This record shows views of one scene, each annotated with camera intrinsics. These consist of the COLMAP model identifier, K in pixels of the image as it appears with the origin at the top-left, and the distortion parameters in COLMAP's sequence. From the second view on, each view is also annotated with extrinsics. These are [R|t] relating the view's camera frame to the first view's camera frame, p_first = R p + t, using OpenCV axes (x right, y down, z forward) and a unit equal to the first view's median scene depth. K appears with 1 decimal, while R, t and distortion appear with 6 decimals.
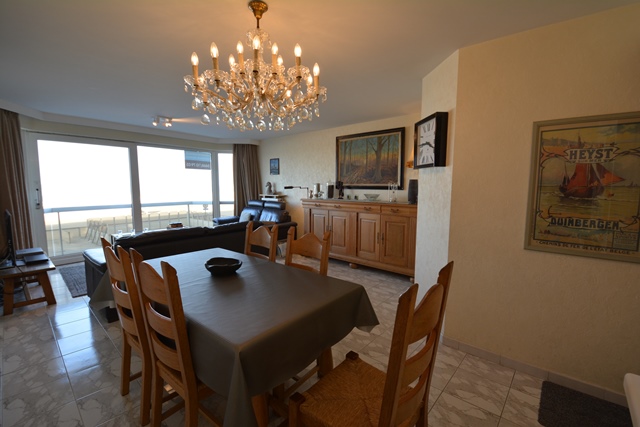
lens RADIAL K [[281.2, 0, 320.8], [0, 281.2, 213.0], [0, 0, 1]] dist [-0.000504, -0.000252]
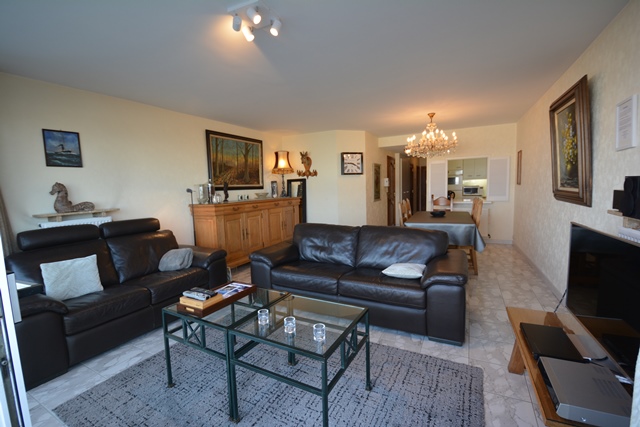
lens RADIAL K [[281.2, 0, 320.4], [0, 281.2, 214.9], [0, 0, 1]] dist [-0.000504, -0.000252]
pose [[-0.248480, -0.096786, 0.963789, -0.936125], [0.129835, 0.982689, 0.132158, -0.093270], [-0.959896, 0.157972, -0.231612, 0.977366]]
